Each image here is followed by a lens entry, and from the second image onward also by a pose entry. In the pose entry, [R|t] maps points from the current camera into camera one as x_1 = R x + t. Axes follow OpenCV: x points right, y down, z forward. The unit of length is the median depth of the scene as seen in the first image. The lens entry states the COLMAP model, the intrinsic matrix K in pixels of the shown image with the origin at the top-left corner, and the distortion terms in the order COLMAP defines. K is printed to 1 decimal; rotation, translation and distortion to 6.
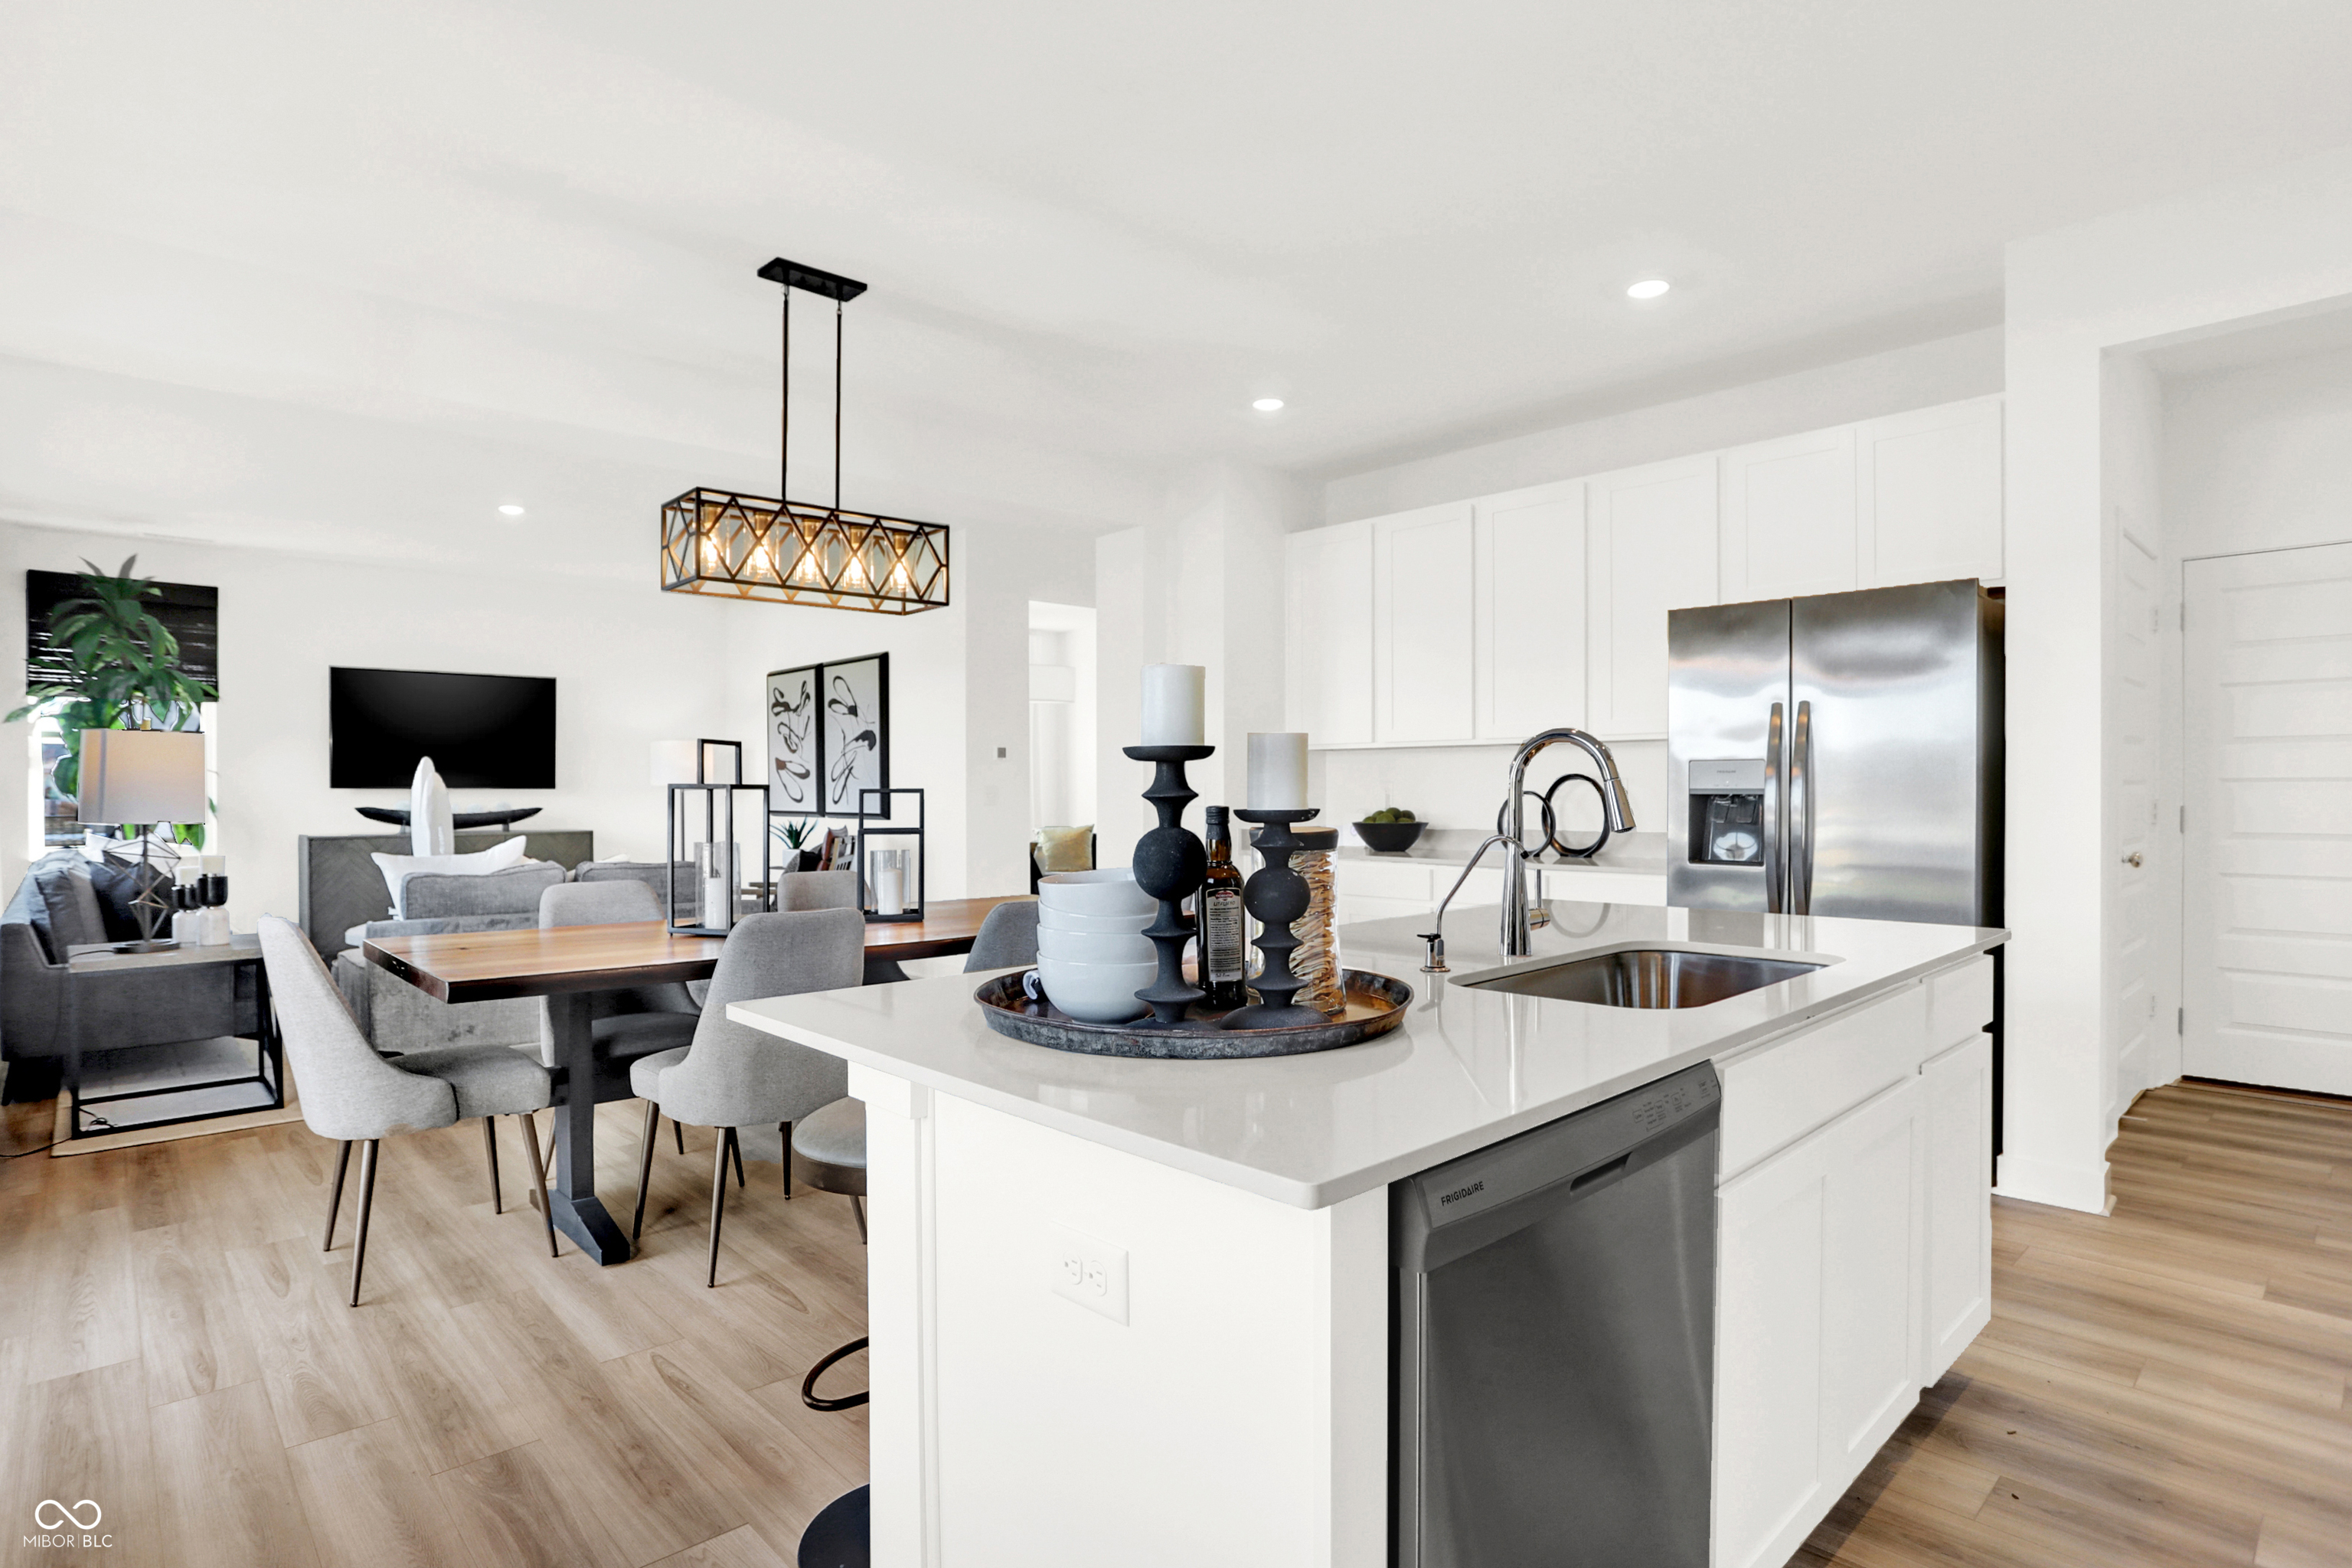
lens RADIAL K [[1221.2, 0, 1145.9], [0, 1221.2, 792.4], [0, 0, 1]] dist [-0.063576, 0.020772]
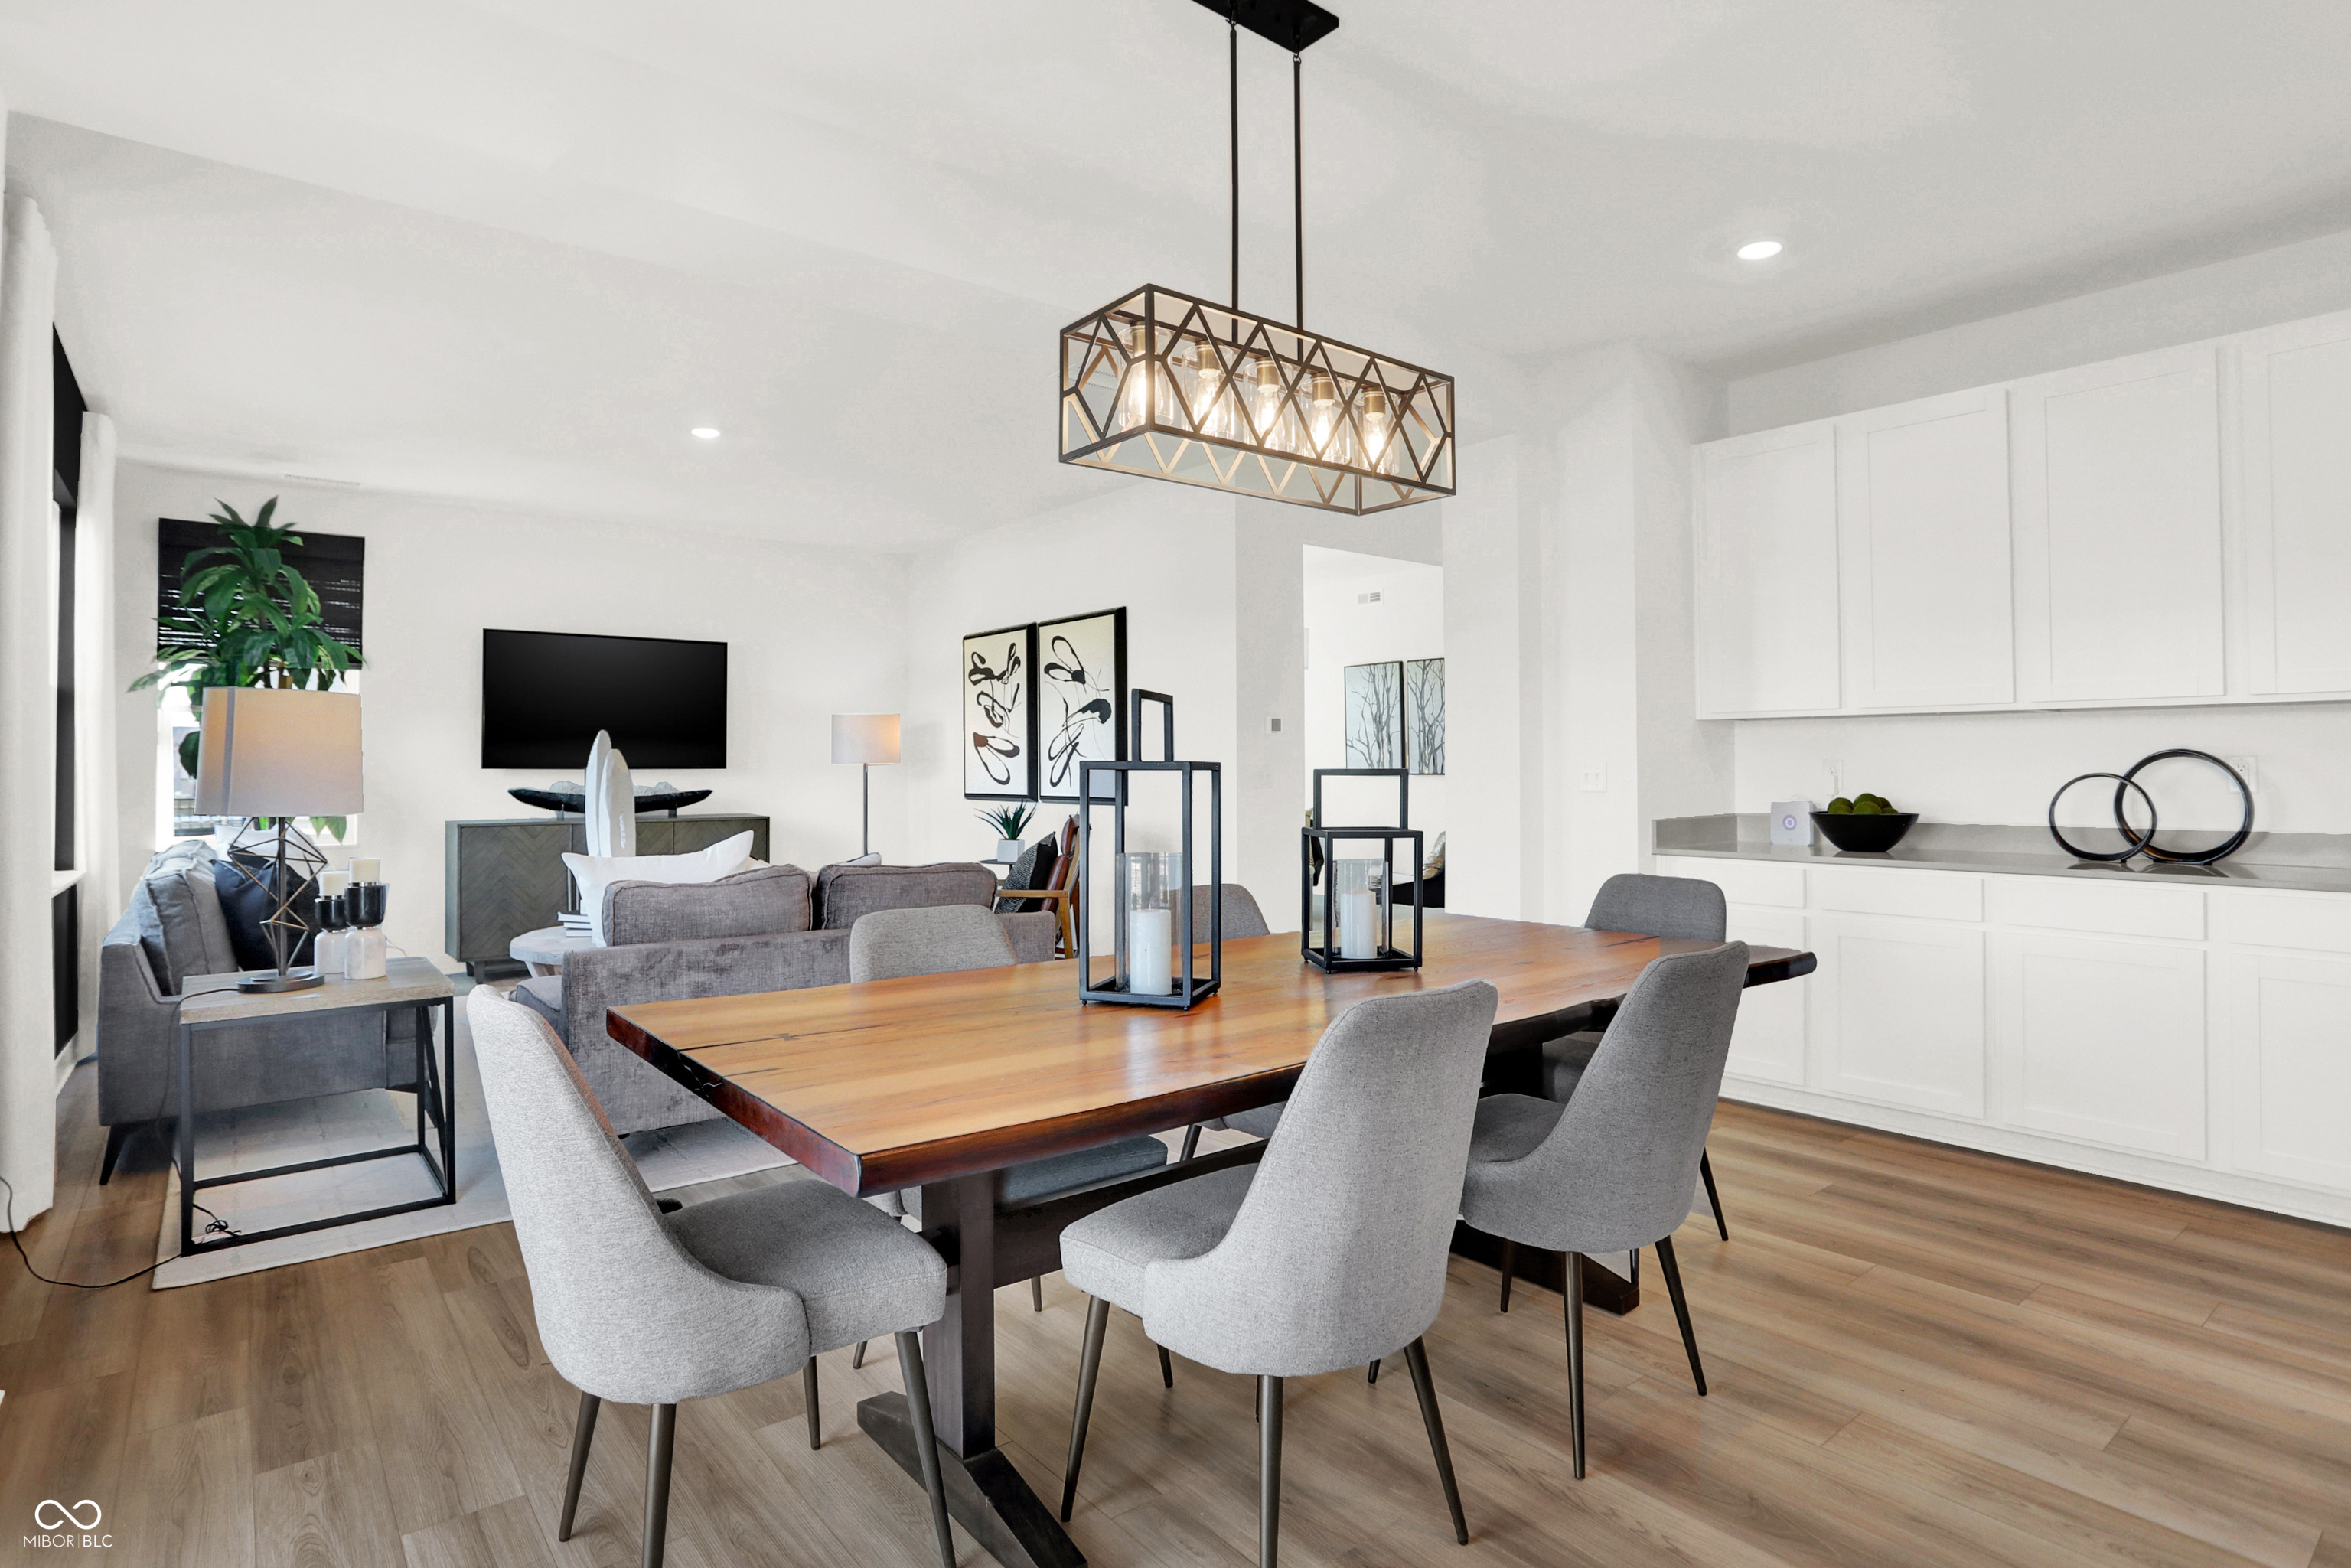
lens RADIAL K [[1220.6, 0, 1138.2], [0, 1220.6, 740.8], [0, 0, 1]] dist [-0.063576, 0.020772]
pose [[0.996920, -0.001240, -0.078413, -0.211022], [-0.000731, 0.999685, -0.025104, -0.001933], [0.078419, 0.025084, 0.996605, 0.247010]]
